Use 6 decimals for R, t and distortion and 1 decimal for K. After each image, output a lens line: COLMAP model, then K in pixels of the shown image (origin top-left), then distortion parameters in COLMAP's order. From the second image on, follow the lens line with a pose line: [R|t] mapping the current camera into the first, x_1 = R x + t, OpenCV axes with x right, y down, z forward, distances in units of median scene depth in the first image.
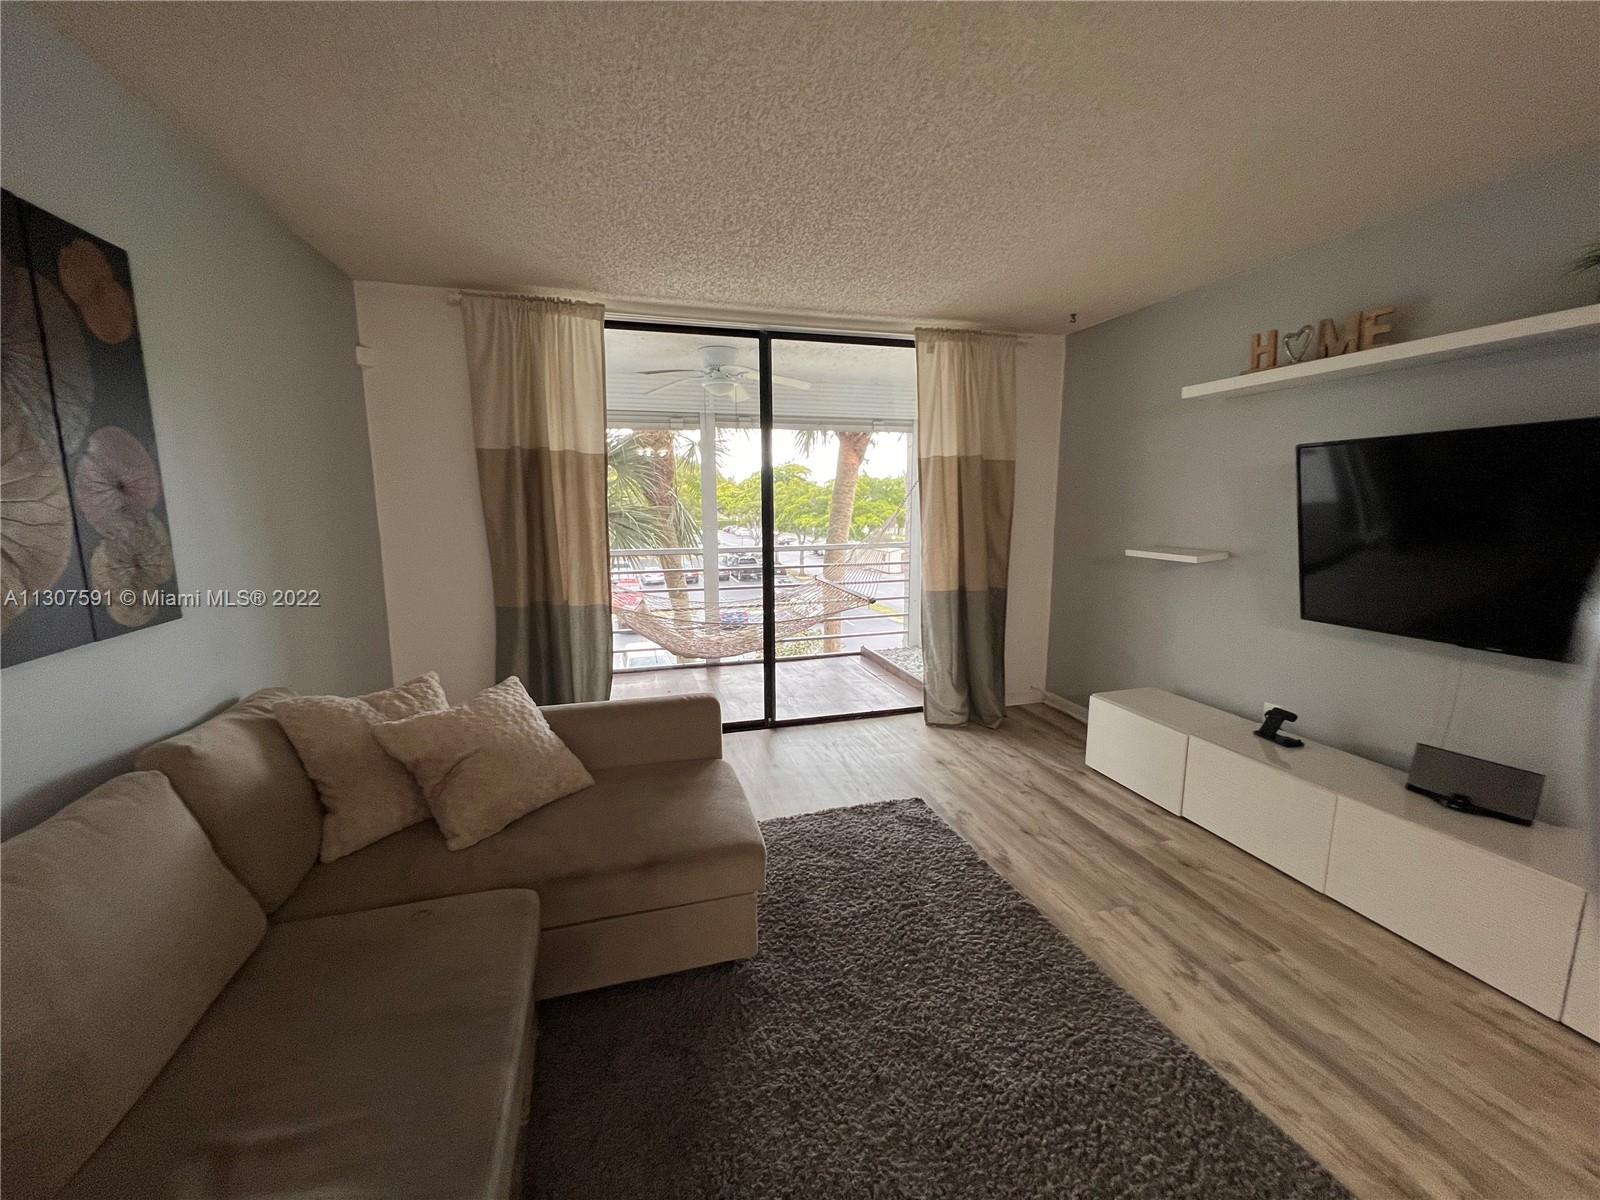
lens RADIAL K [[642.3, 0, 795.2], [0, 642.3, 595.9], [0, 0, 1]] dist [0.001764, 0.000735]
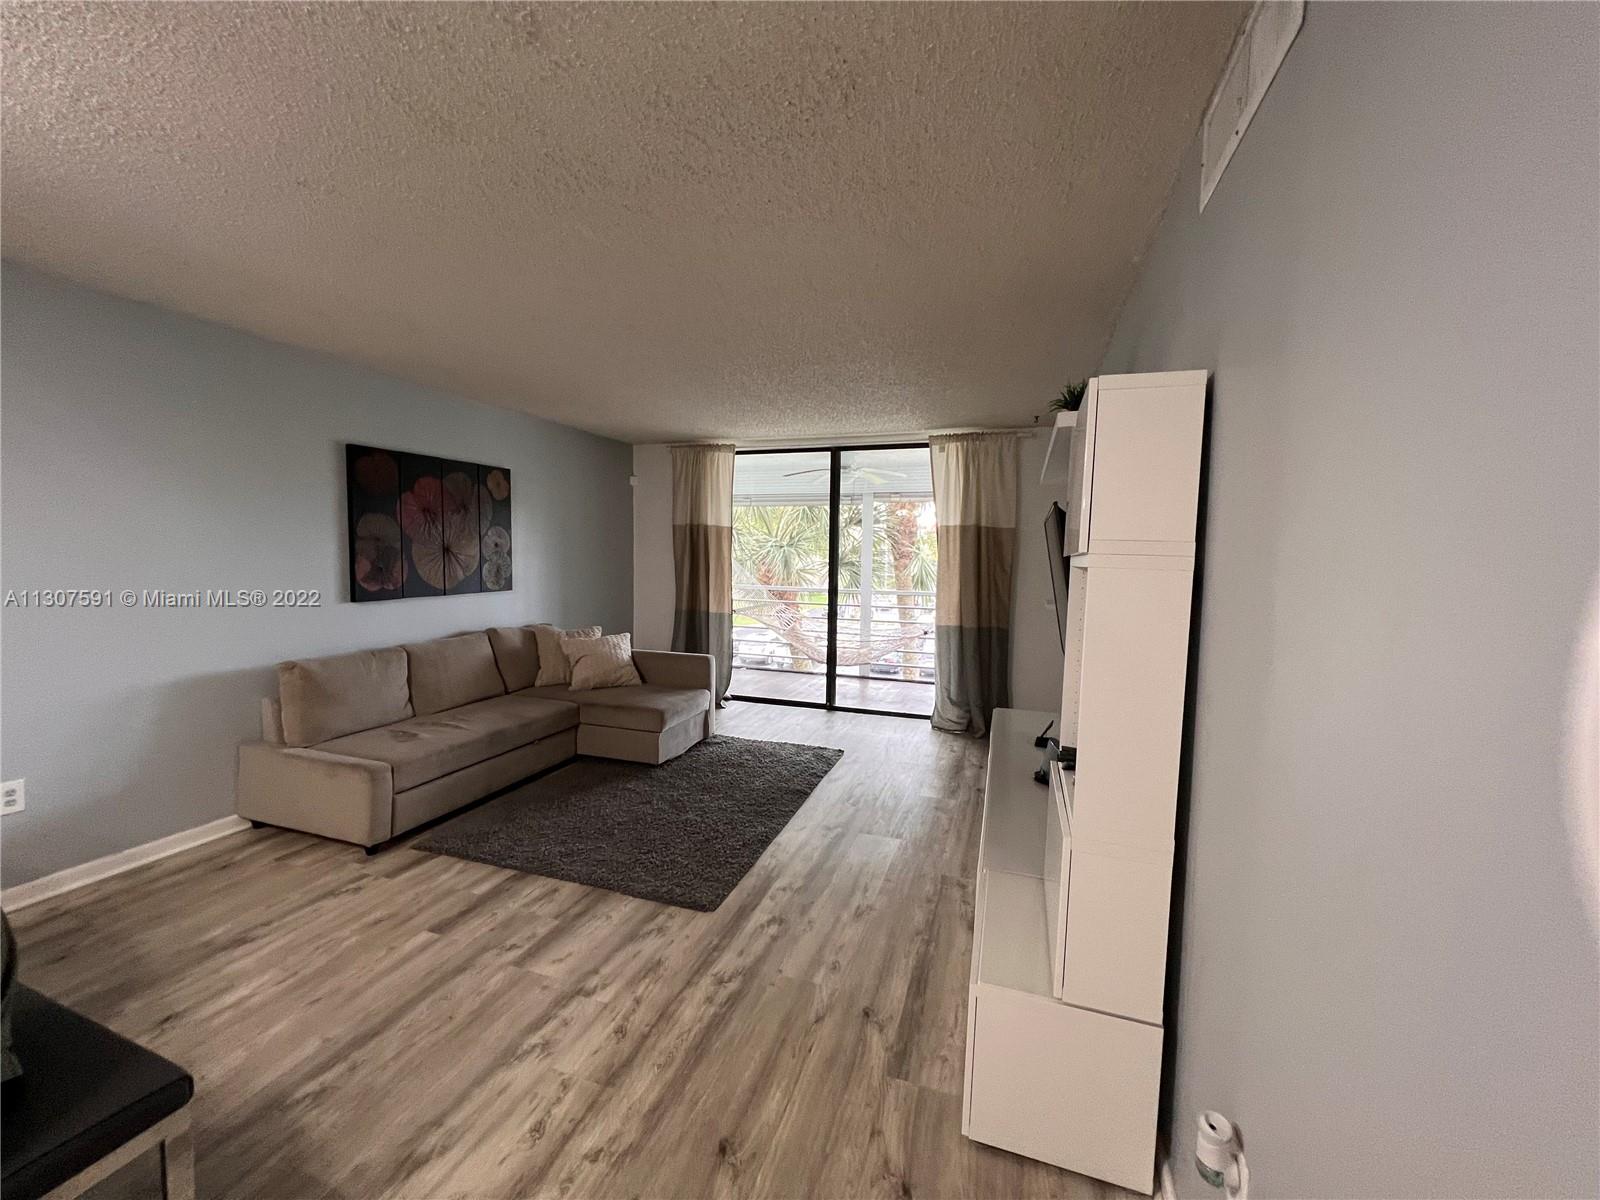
lens RADIAL K [[642.3, 0, 797.7], [0, 642.3, 600.1], [0, 0, 1]] dist [0.001764, 0.000735]
pose [[0.817364, 0.060963, -0.572887, 0.957070], [-0.104680, 0.993549, -0.043625, 0.038273], [0.566532, 0.095628, 0.818472, -0.341544]]
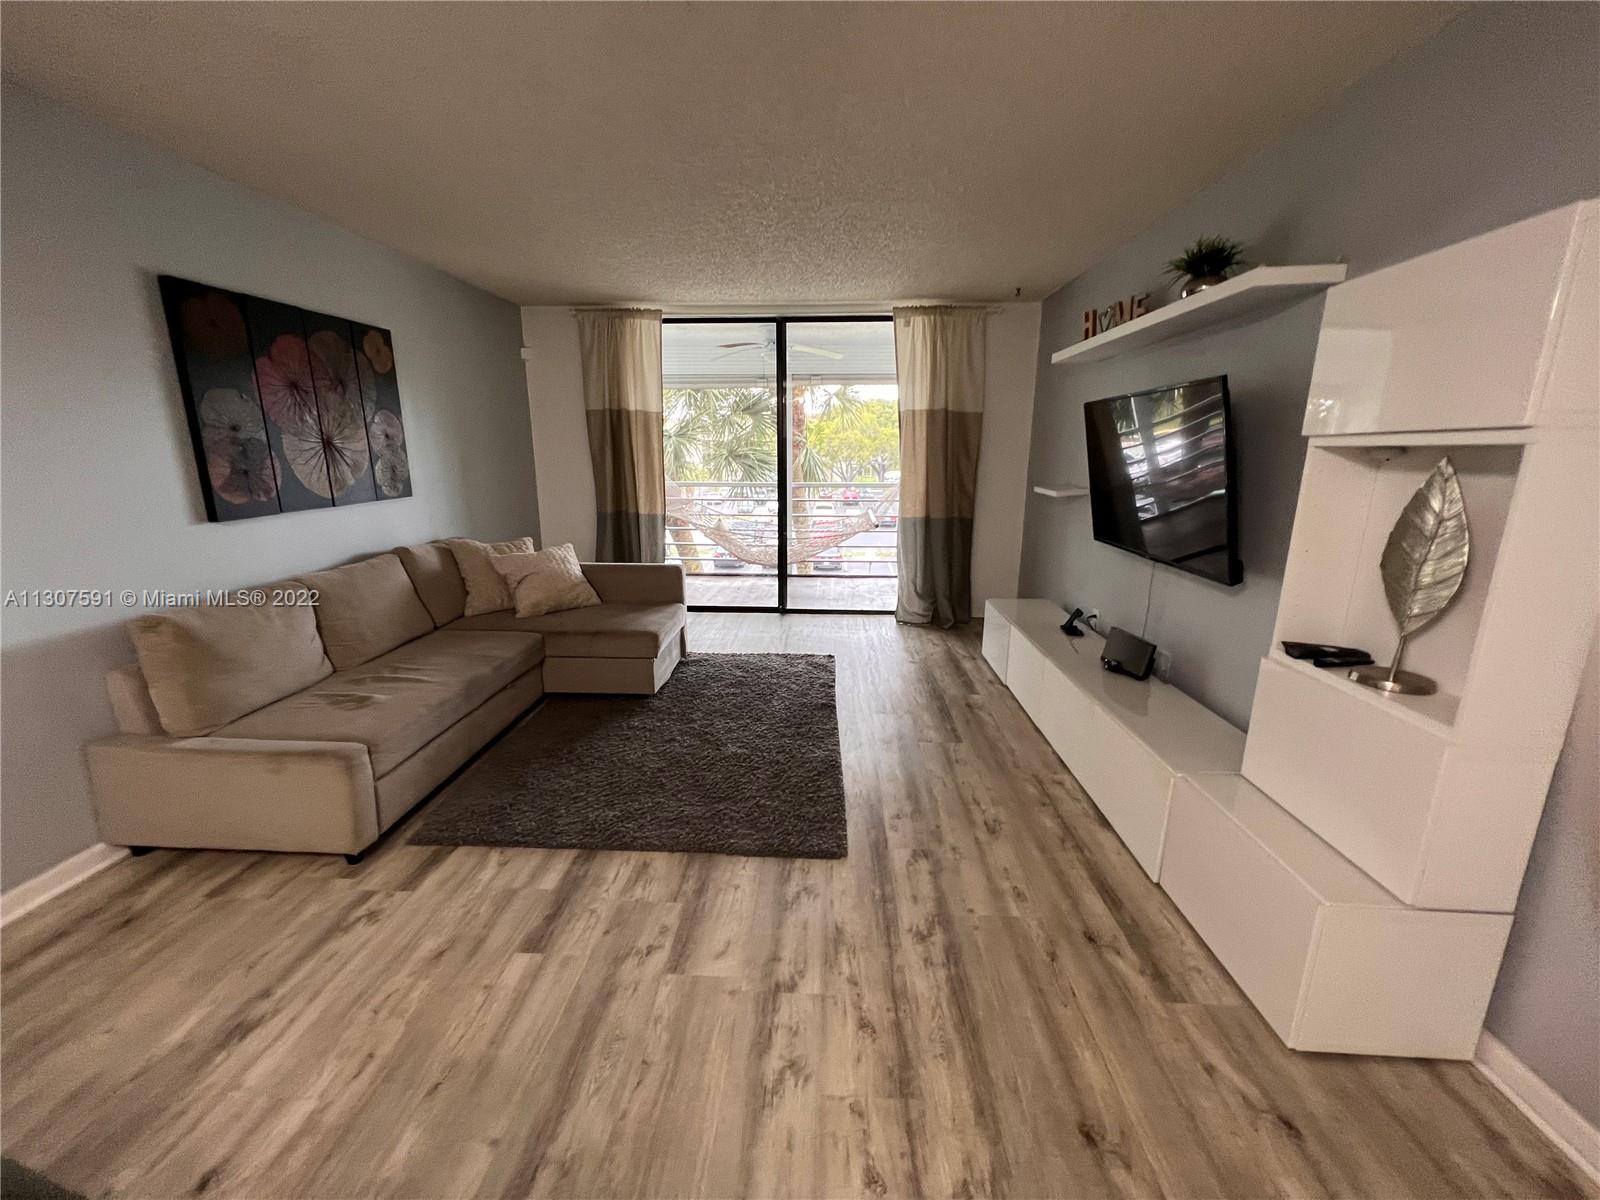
lens RADIAL K [[642.3, 0, 796.1], [0, 642.3, 598.2], [0, 0, 1]] dist [0.001764, 0.000735]
pose [[0.943825, 0.082345, -0.320023, 0.565020], [-0.054356, 0.993950, 0.095443, 0.054677], [0.325946, -0.072686, 0.942590, -0.372509]]
